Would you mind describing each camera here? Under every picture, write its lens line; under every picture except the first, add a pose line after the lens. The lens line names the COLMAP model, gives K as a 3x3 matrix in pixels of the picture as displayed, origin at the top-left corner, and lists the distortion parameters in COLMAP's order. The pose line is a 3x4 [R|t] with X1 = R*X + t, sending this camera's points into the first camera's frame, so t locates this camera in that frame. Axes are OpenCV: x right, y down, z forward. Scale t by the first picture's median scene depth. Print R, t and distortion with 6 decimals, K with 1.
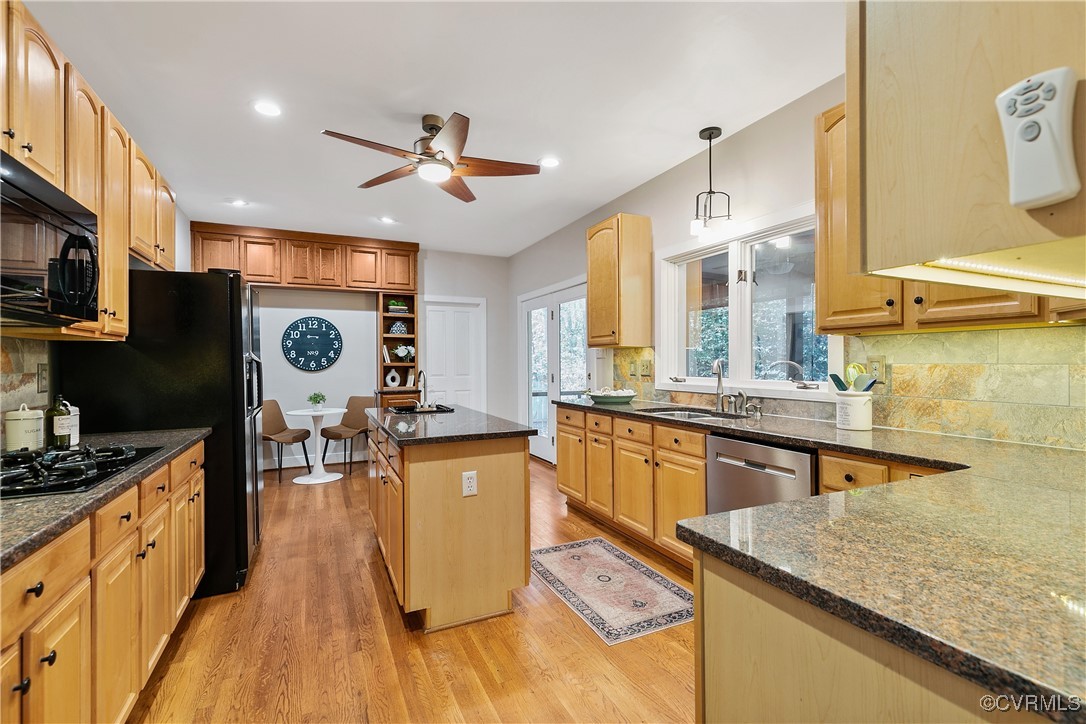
lens RADIAL K [[489.7, 0, 548.8], [0, 489.7, 358.5], [0, 0, 1]] dist [0.008420, -0.002681]
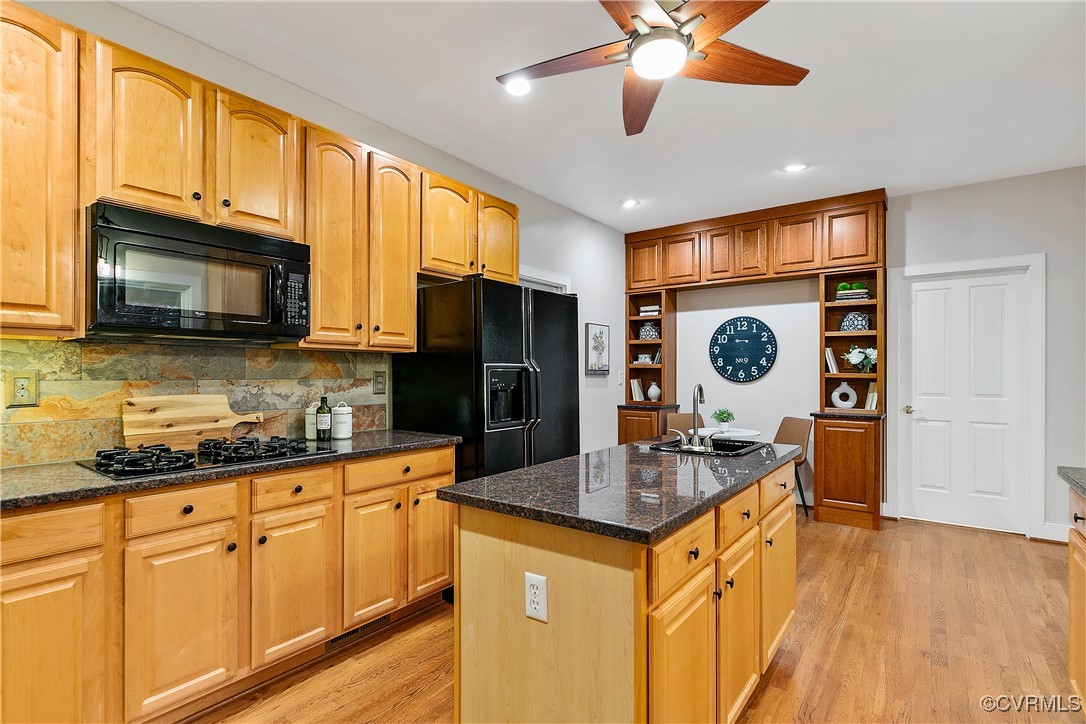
lens RADIAL K [[520.0, 0, 541.3], [0, 520.0, 370.8], [0, 0, 1]] dist [0.002321, -0.004466]
pose [[0.460744, 0.004560, -0.887521, 0.229971], [0.001759, 0.999980, 0.006051, 0.000802], [0.887531, -0.004349, 0.460727, 0.482675]]
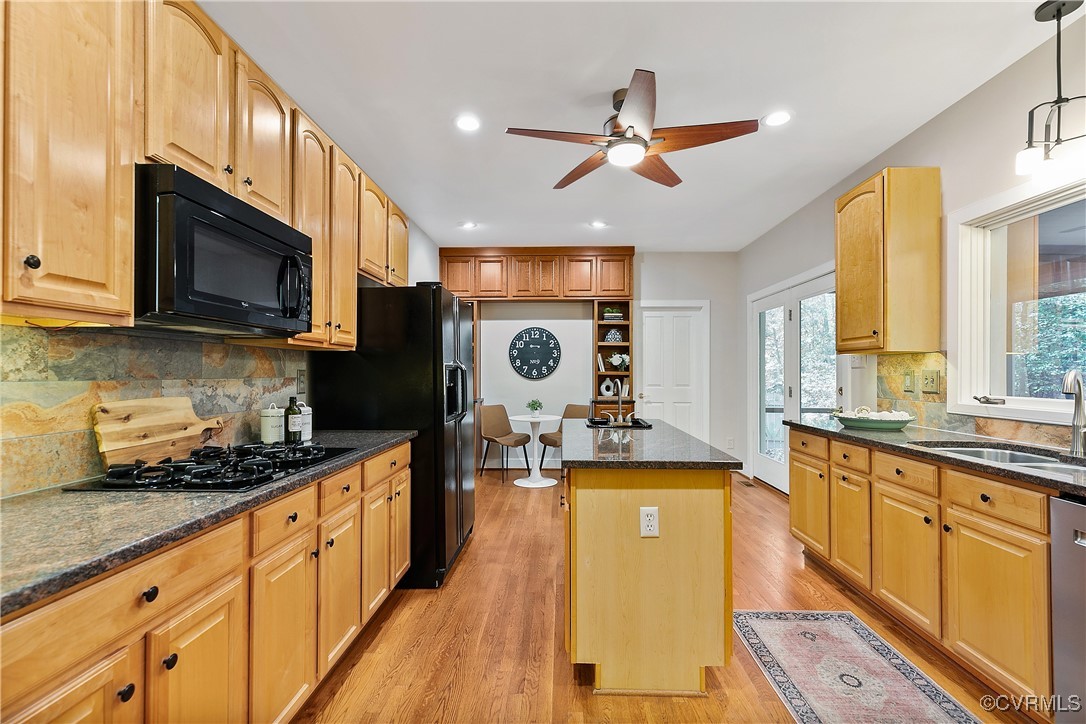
lens RADIAL K [[489.7, 0, 546.0], [0, 489.7, 366.8], [0, 0, 1]] dist [0.008420, -0.002681]
pose [[0.886949, 0.003427, -0.461855, 0.039083], [-0.004242, 0.999991, -0.000727, 0.000824], [0.461848, 0.002604, 0.886955, 0.134088]]
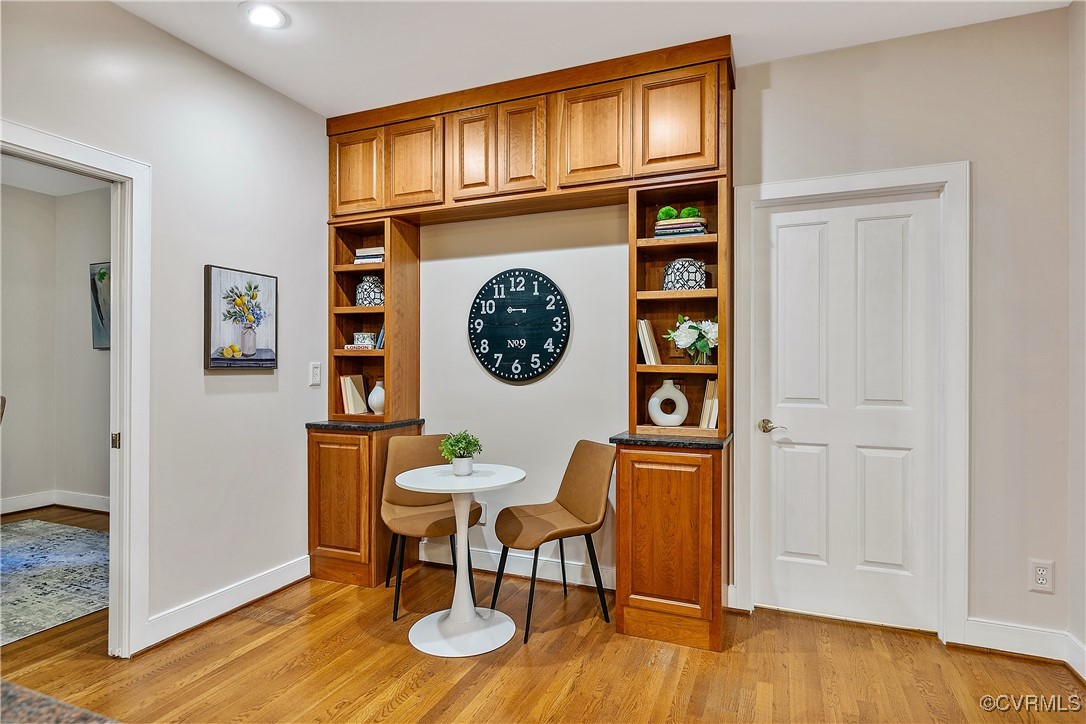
lens RADIAL K [[570.8, 0, 546.0], [0, 570.8, 365.2], [0, 0, 1]] dist [-0.002262, 0.000646]
pose [[0.668461, 0.006025, -0.743723, -0.070047], [-0.000120, 0.999968, 0.007993, 0.009585], [0.743747, -0.005254, 0.668440, 1.050043]]
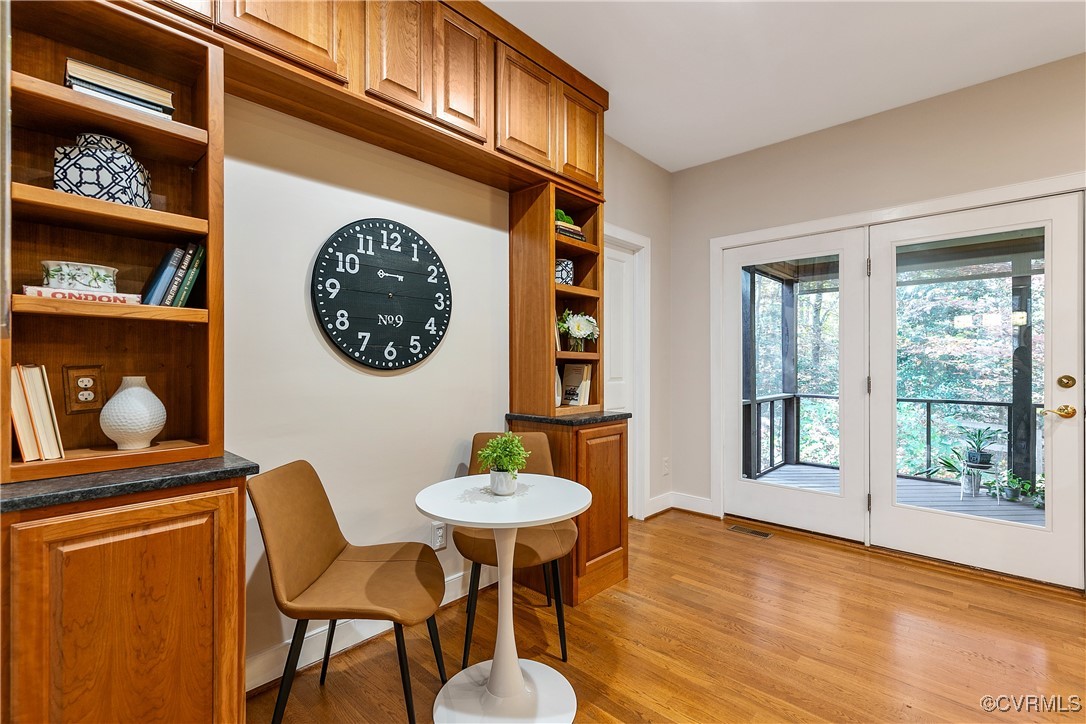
lens RADIAL K [[489.7, 0, 561.0], [0, 489.7, 361.1], [0, 0, 1]] dist [0.008420, -0.002681]
pose [[0.924599, 0.009366, 0.380828, -0.817017], [-0.010107, 0.999949, -0.000056, 0.029049], [-0.380809, -0.003797, 0.924646, 1.005900]]
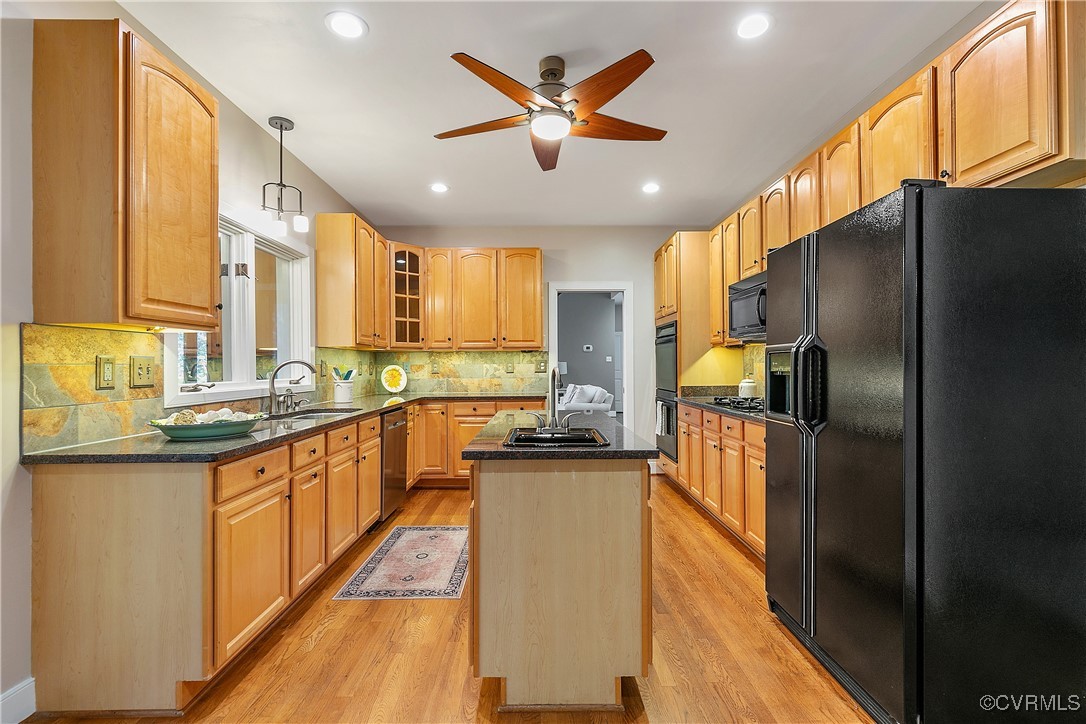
lens RADIAL K [[489.7, 0, 538.4], [0, 489.7, 360.1], [0, 0, 1]] dist [0.008420, -0.002681]
pose [[-0.903310, 0.016860, 0.428658, -0.473037], [0.009552, 0.999770, -0.019193, 0.023761], [-0.428883, -0.013243, -0.903263, 1.478110]]
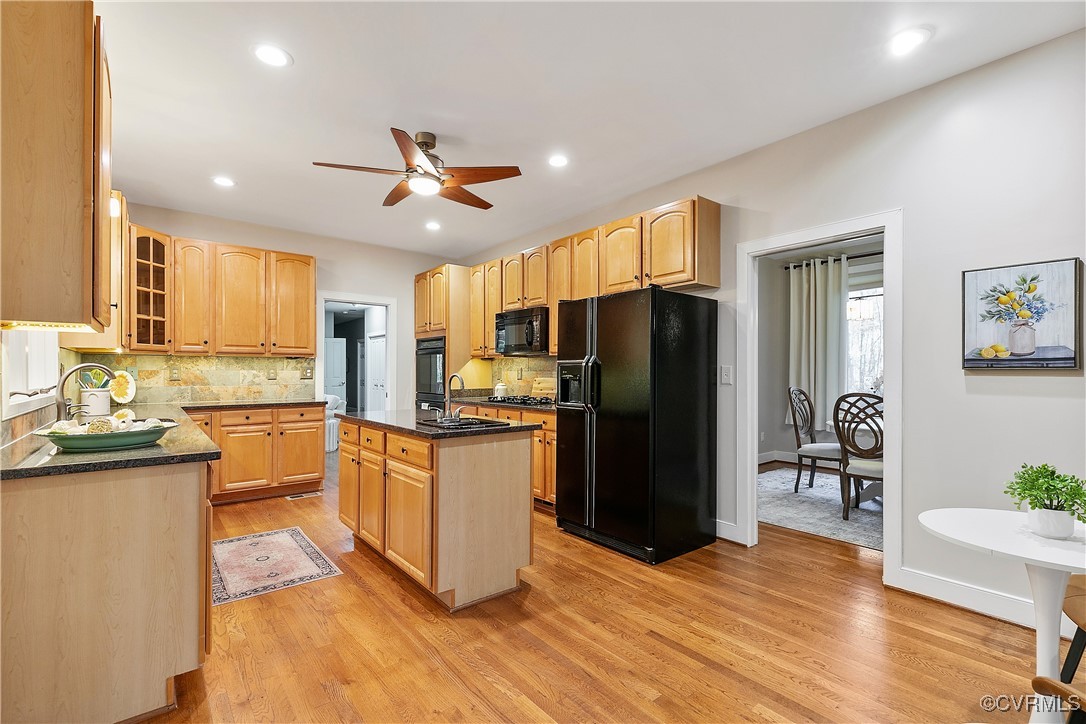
lens RADIAL K [[489.7, 0, 543.9], [0, 489.7, 369.4], [0, 0, 1]] dist [0.008420, -0.002681]
pose [[-0.973130, 0.004215, -0.230218, -0.200695], [0.006710, 0.999927, -0.010054, 0.023439], [0.230159, -0.011328, -0.973087, 1.756730]]
